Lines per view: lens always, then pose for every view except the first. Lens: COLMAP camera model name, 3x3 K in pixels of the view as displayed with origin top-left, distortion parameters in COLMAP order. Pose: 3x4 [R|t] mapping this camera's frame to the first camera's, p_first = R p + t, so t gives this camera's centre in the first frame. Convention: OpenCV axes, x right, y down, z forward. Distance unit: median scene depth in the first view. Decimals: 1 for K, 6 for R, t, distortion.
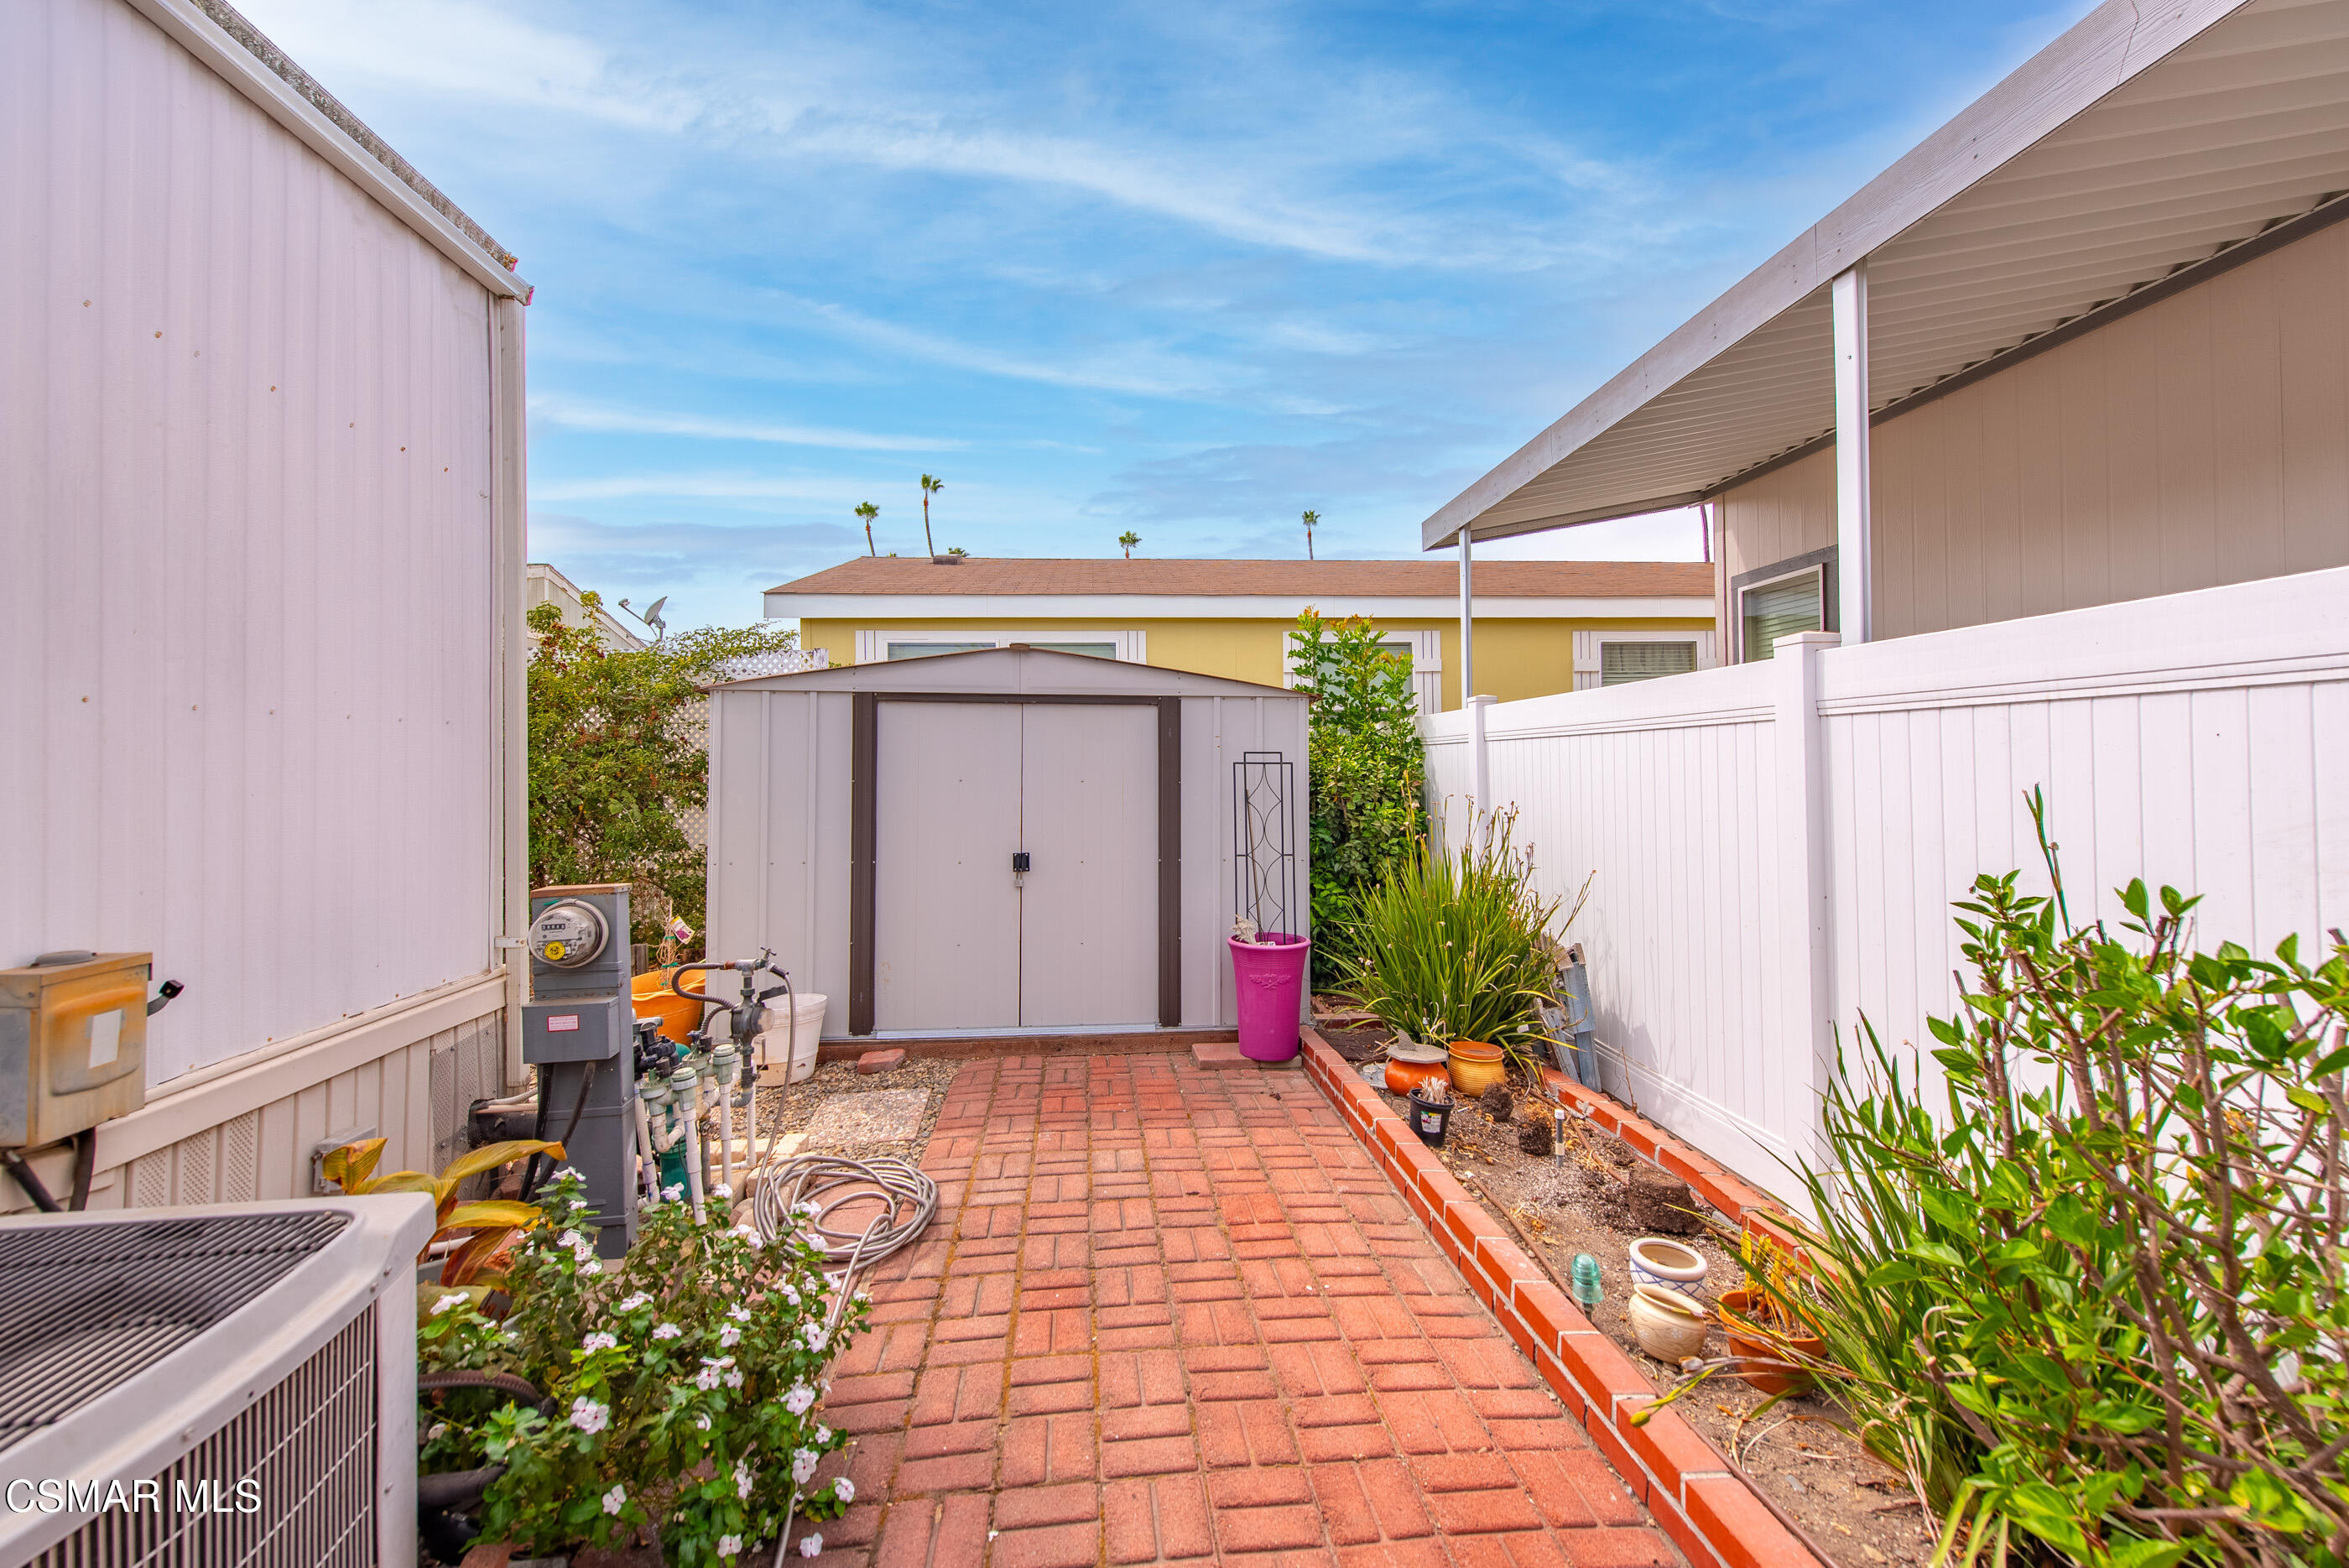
lens RADIAL K [[939.2, 0, 1174.6], [0, 939.2, 754.5], [0, 0, 1]] dist [0.000216, 0.000055]
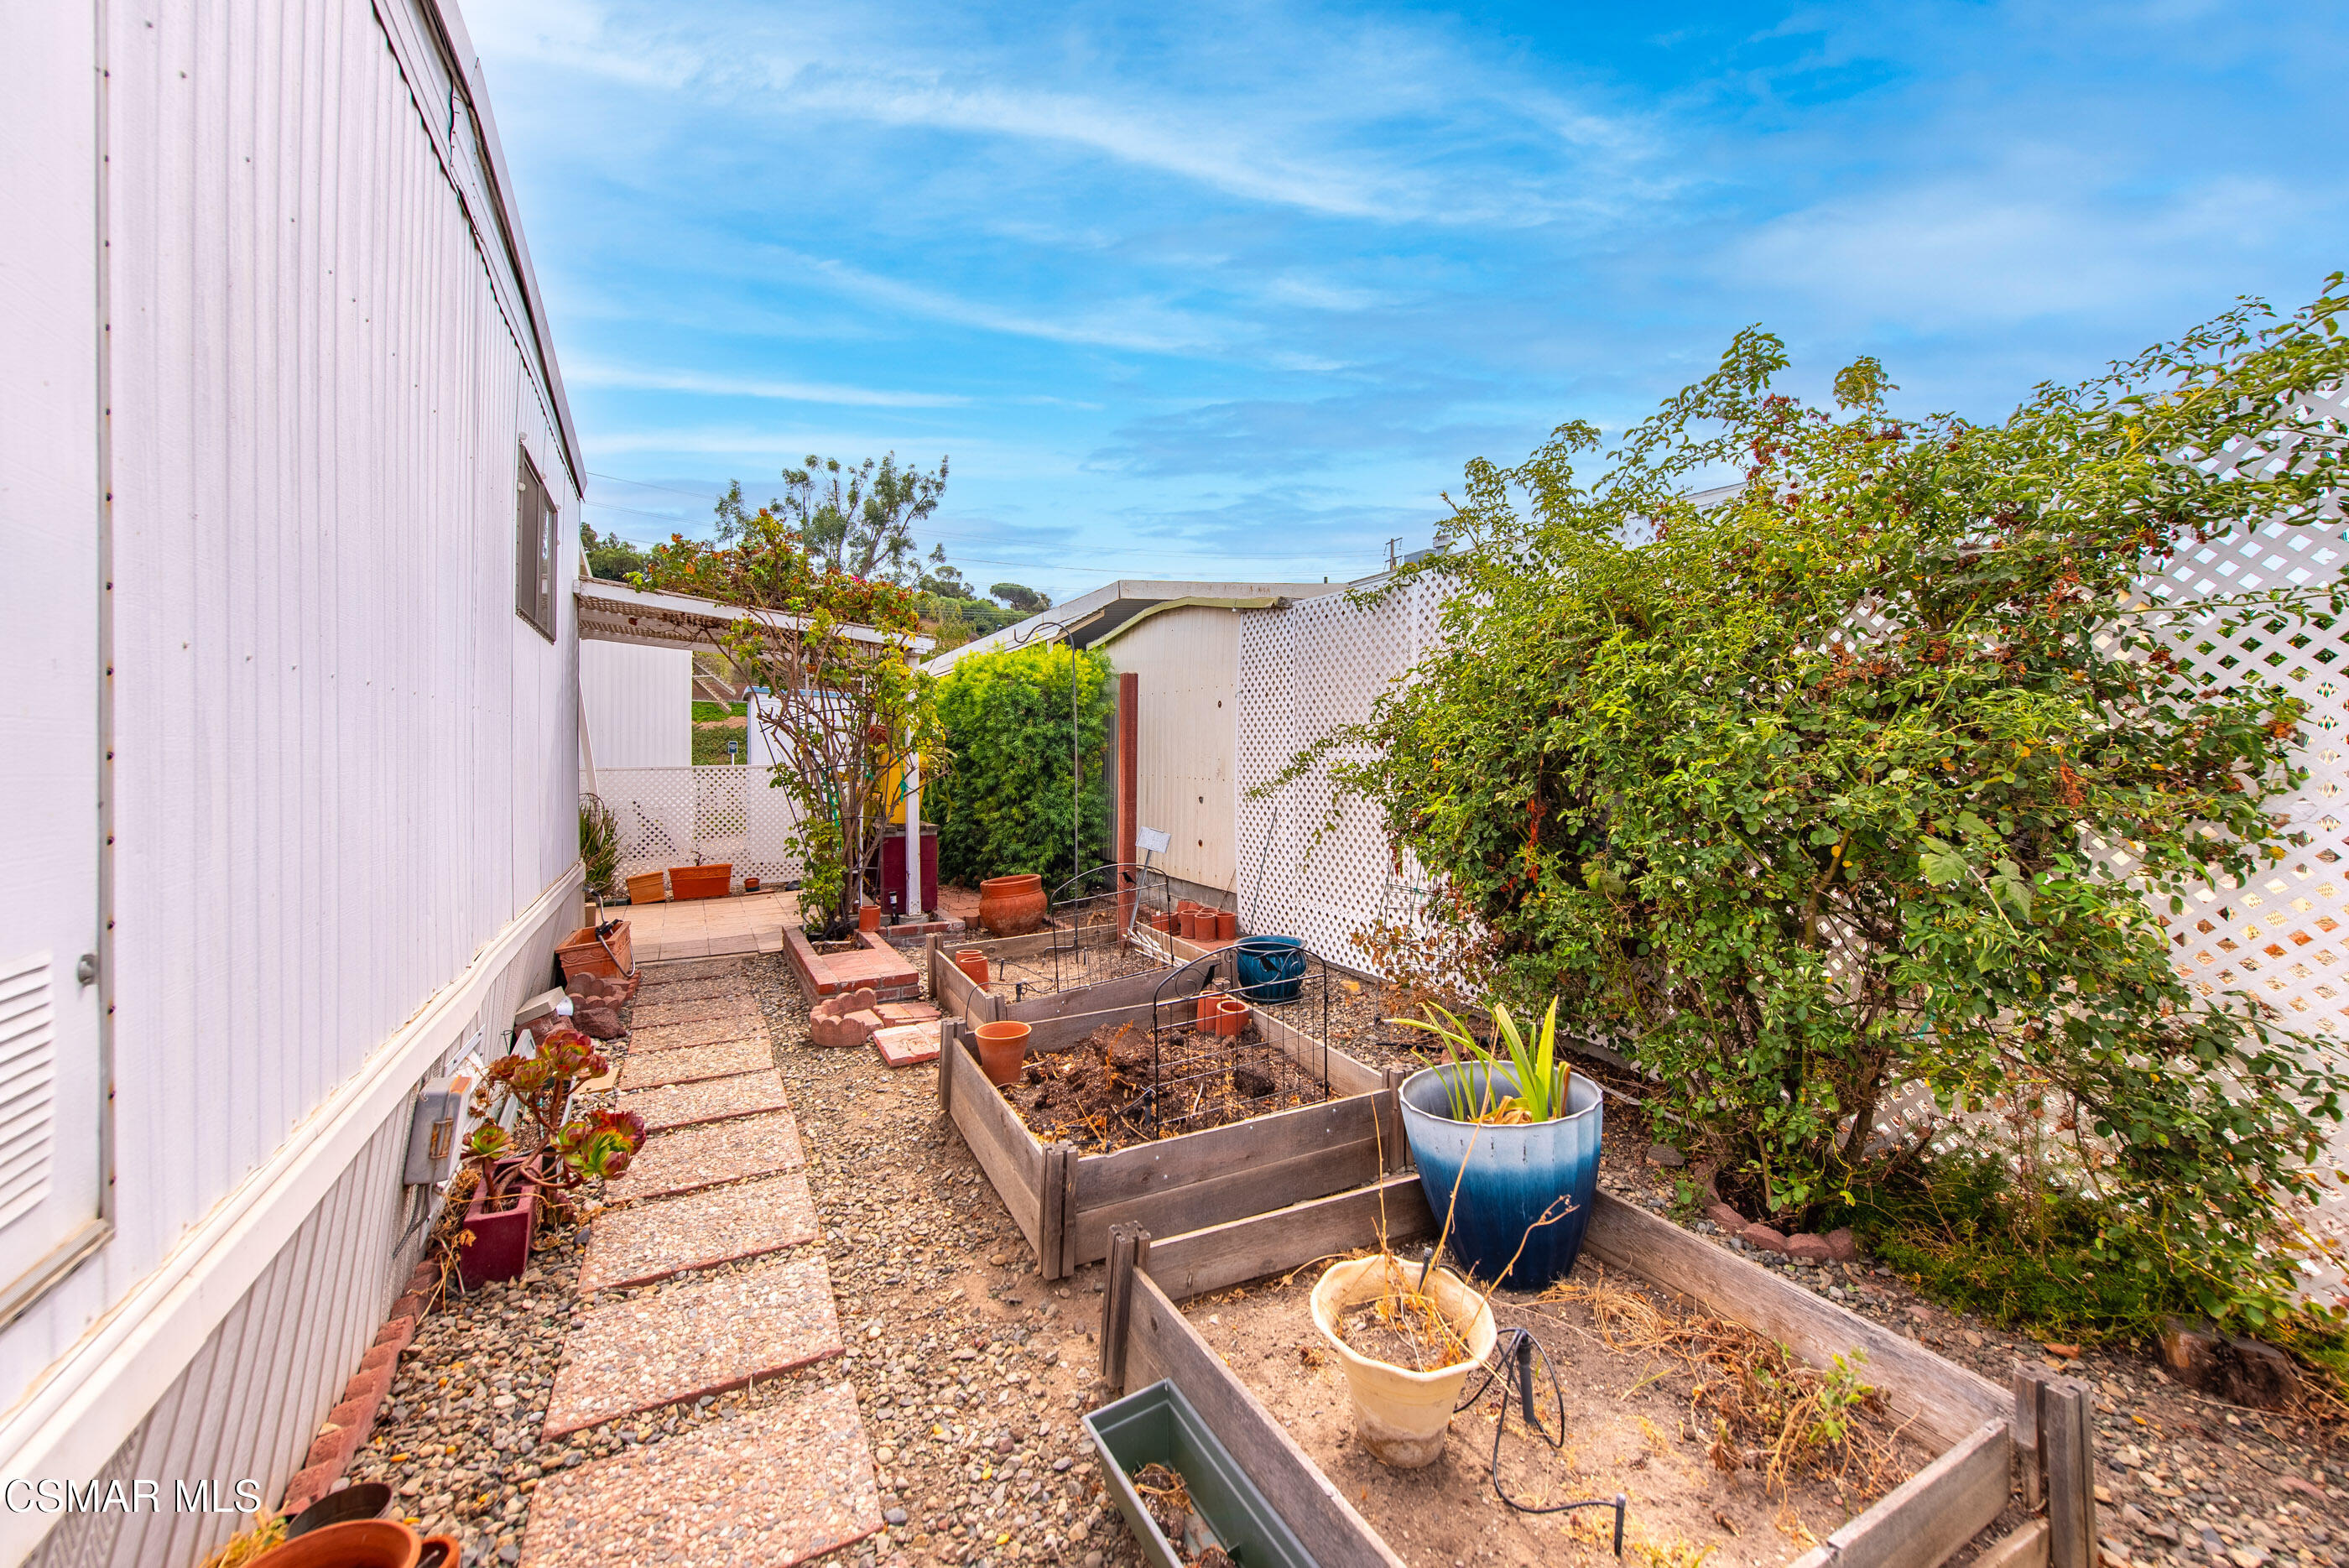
lens RADIAL K [[939.2, 0, 1174.6], [0, 939.2, 754.5], [0, 0, 1]] dist [0.000216, 0.000055]
pose [[0.384782, 0.009194, -0.922962, -0.377771], [0.011548, 0.999824, 0.014774, 0.008327], [0.922935, -0.016343, 0.384609, 0.596996]]
